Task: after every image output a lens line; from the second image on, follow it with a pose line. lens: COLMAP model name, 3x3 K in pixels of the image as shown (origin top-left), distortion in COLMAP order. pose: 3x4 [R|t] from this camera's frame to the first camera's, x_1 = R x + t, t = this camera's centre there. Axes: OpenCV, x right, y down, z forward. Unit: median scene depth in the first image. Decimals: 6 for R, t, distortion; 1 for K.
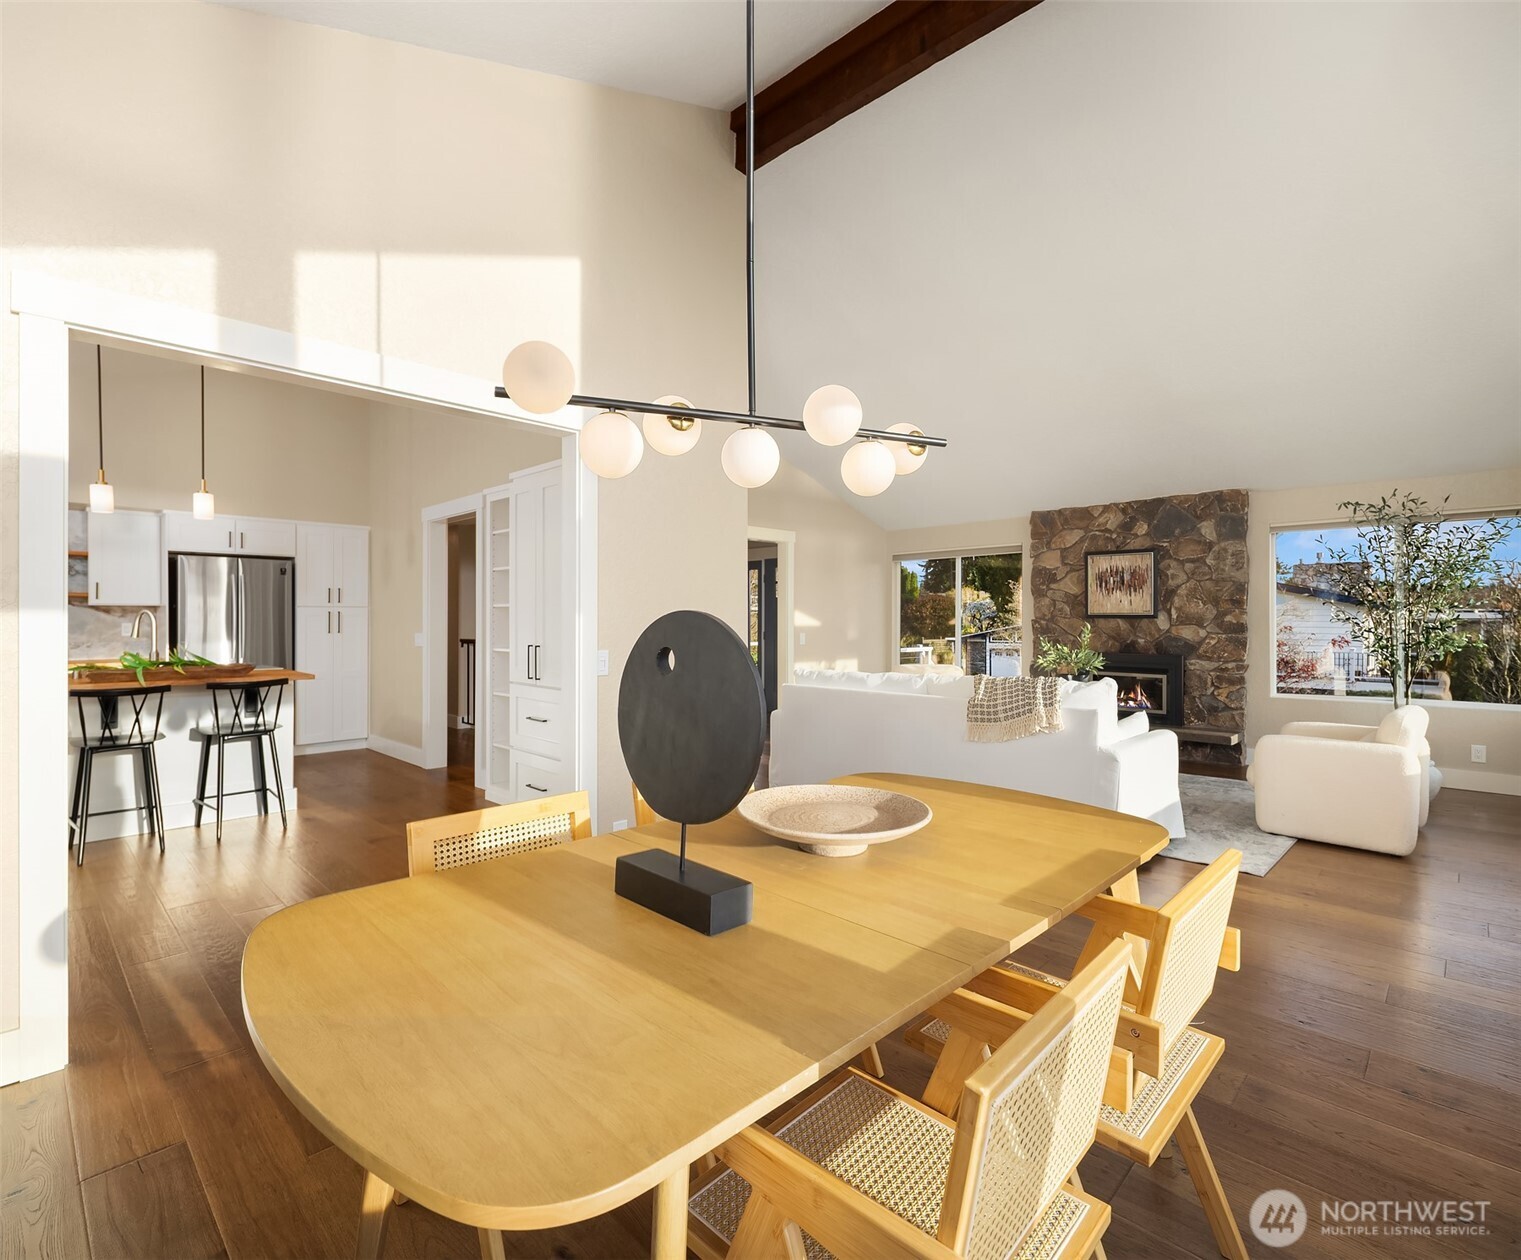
lens RADIAL K [[748.9, 0, 765.2], [0, 748.9, 626.4], [0, 0, 1]] dist [0.003731, 0.000227]
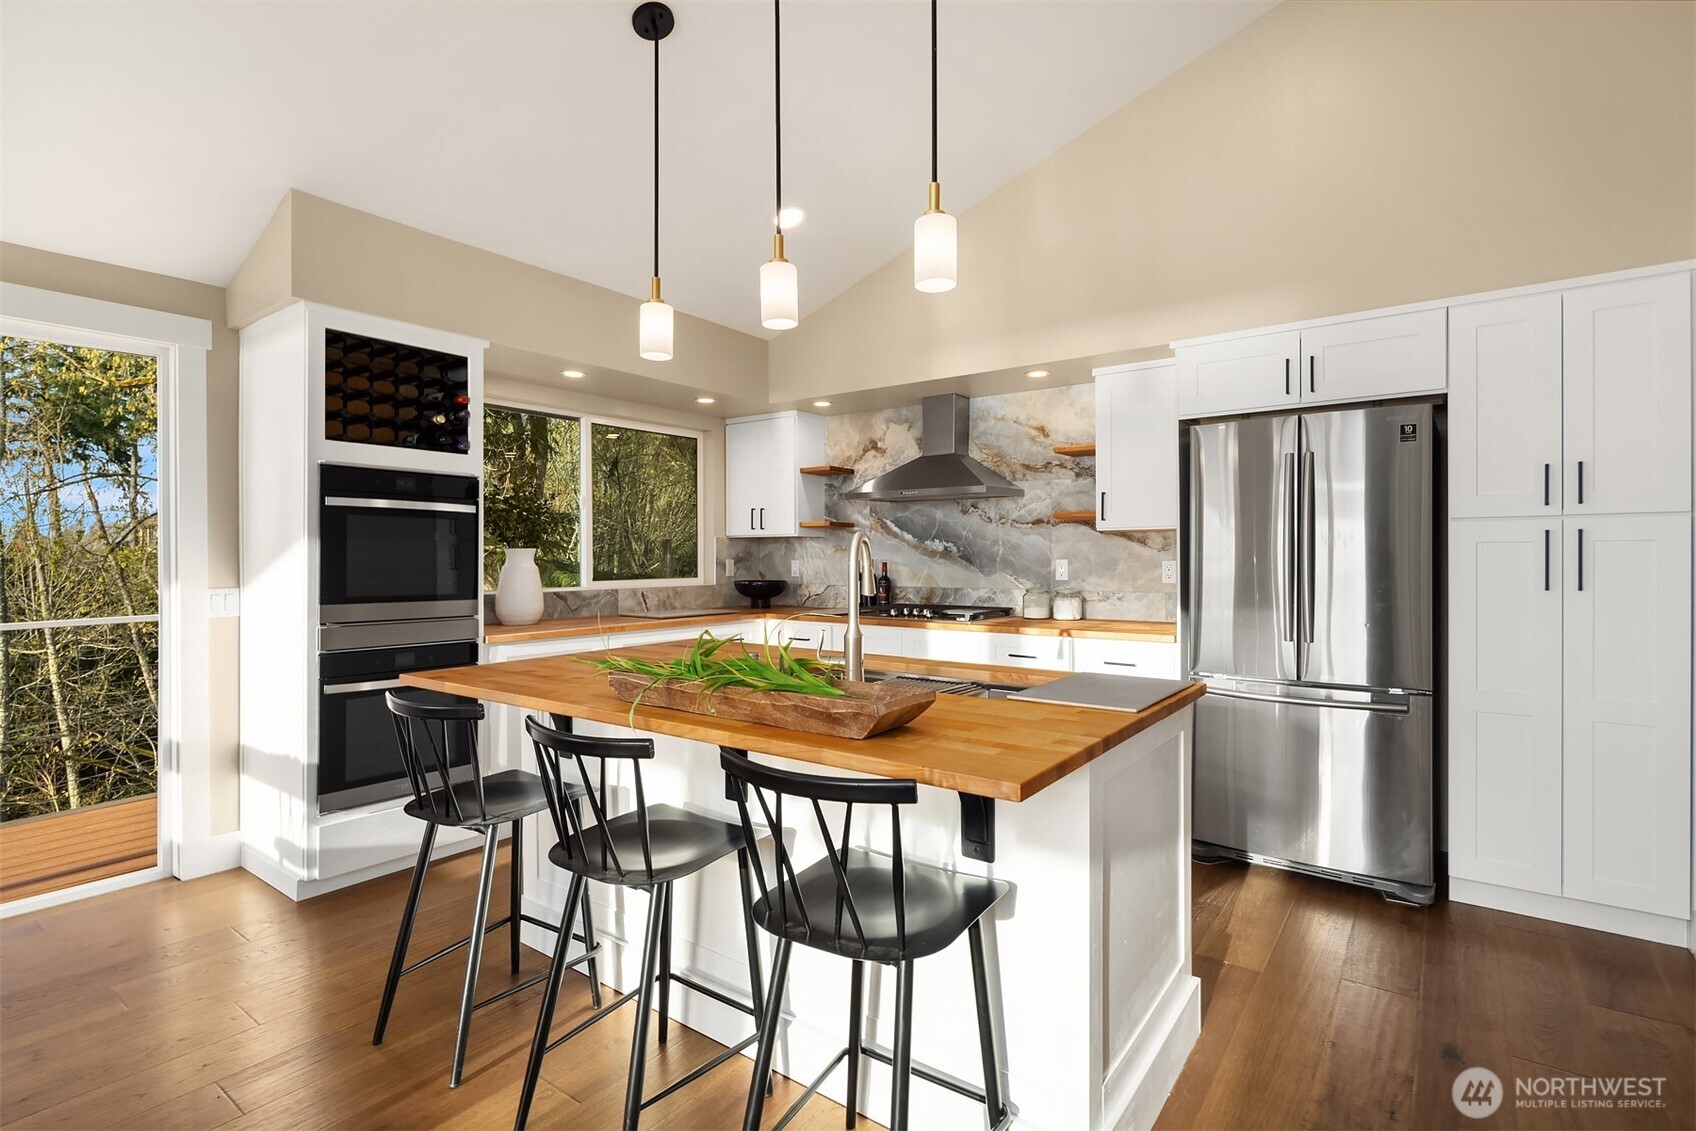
lens RADIAL K [[809.5, 0, 832.7], [0, 809.5, 568.9], [0, 0, 1]] dist [0.001472, -0.000591]
pose [[0.115374, 0.009798, -0.993274, -0.275167], [-0.010103, 0.999911, 0.008690, -0.001192], [0.993271, 0.009033, 0.115463, 0.718271]]
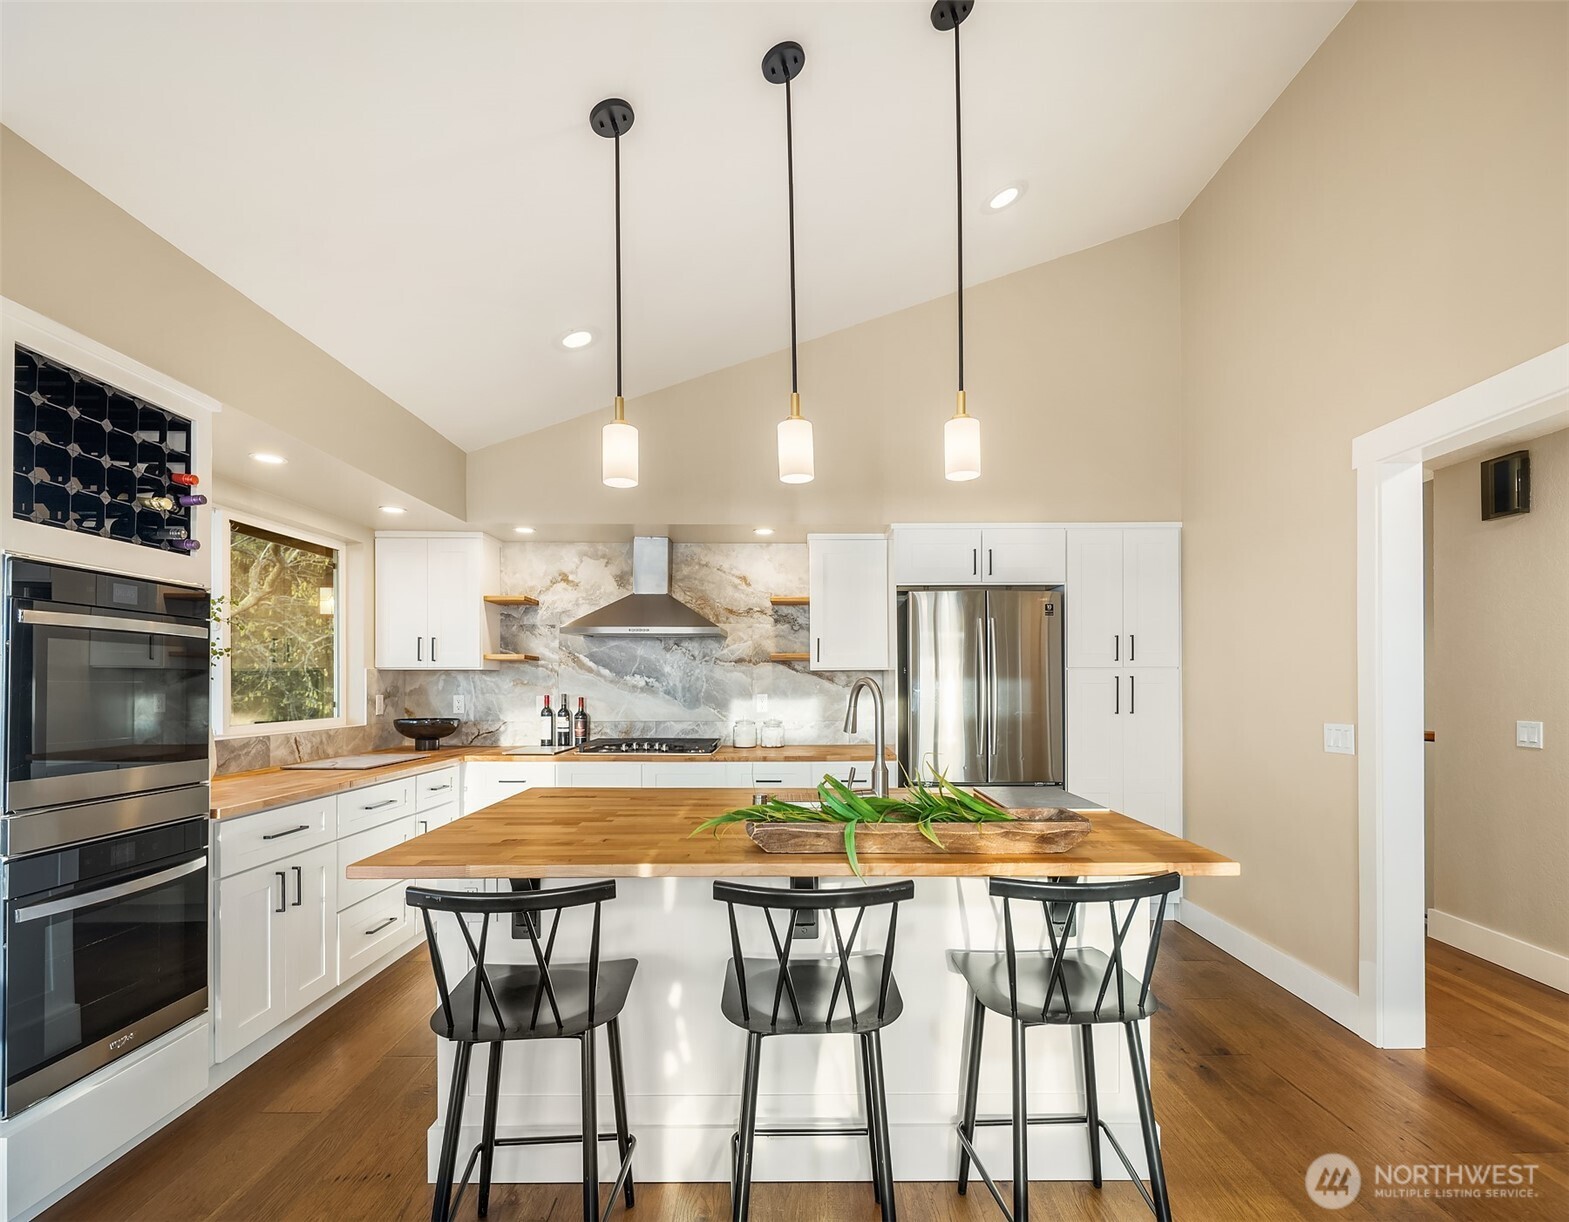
lens RADIAL K [[770.0, 0, 788.5], [0, 770.0, 688.8], [0, 0, 1]] dist [0.001466, -0.001699]
pose [[0.694367, -0.000975, -0.719620, -0.385786], [-0.004253, 0.999976, -0.005458, -0.006470], [0.719608, 0.006850, 0.694347, 0.475709]]
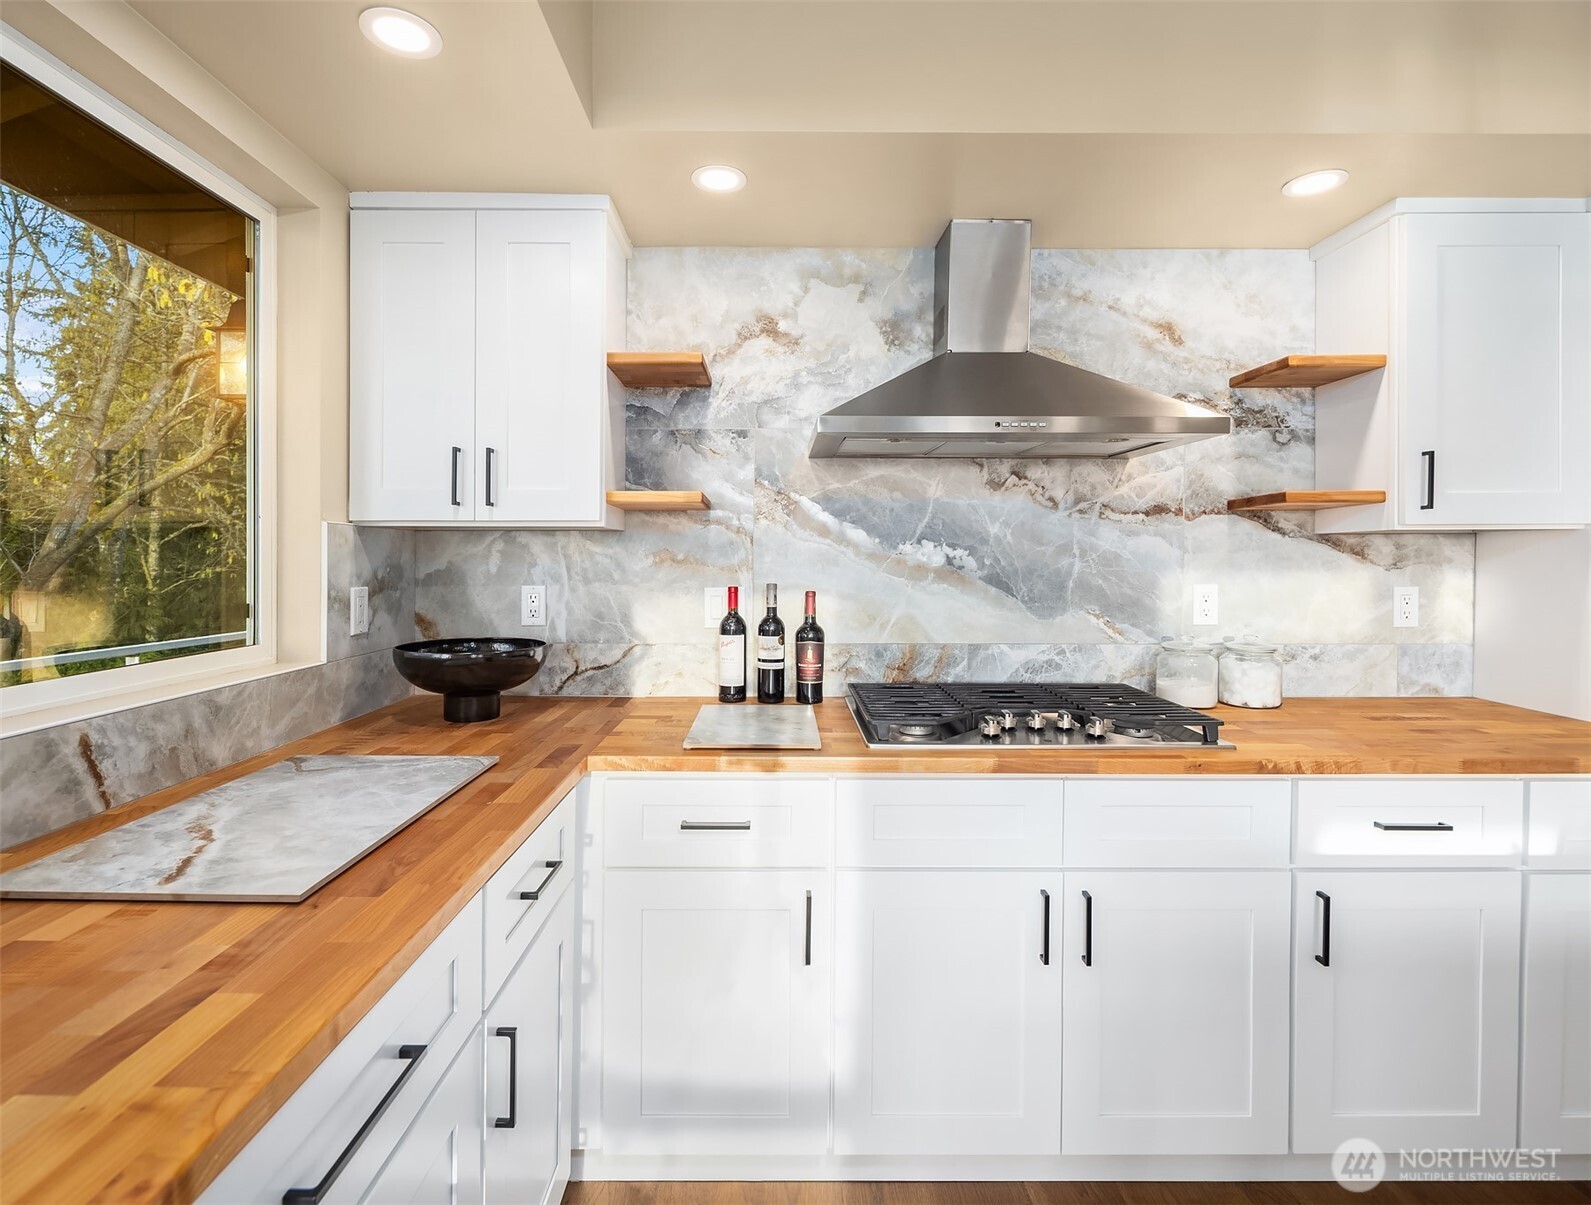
lens RADIAL K [[775.2, 0, 764.7], [0, 775.2, 558.7], [0, 0, 1]] dist [0.004312, -0.000169]
pose [[0.688265, -0.003056, -0.725453, -0.855031], [-0.007196, 0.999913, -0.011039, -0.011992], [0.725424, 0.012818, 0.688183, 0.610956]]
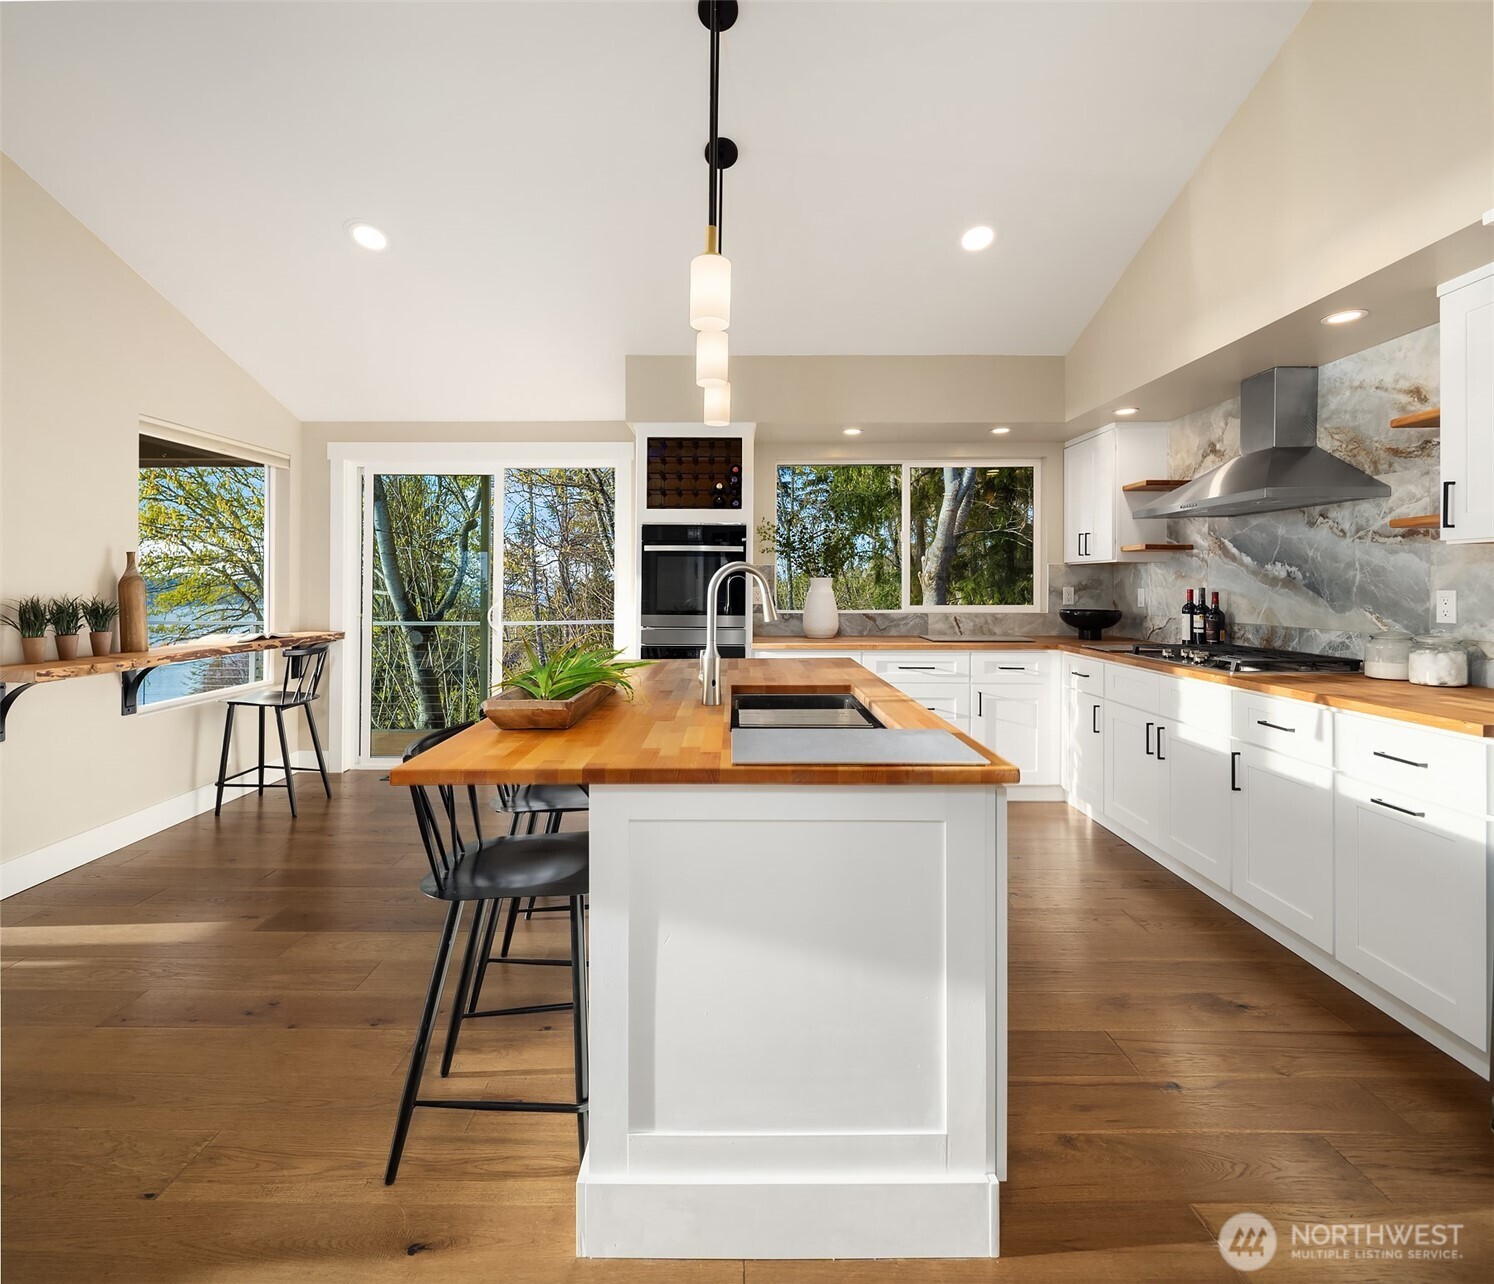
lens RADIAL K [[712.7, 0, 733.3], [0, 712.7, 593.9], [0, 0, 1]] dist [-0.001748, -0.001220]
pose [[-0.728670, 0.004158, -0.684853, -0.399080], [-0.013167, 0.999712, 0.020079, -0.006262], [0.684739, 0.023648, -0.728405, 1.023820]]
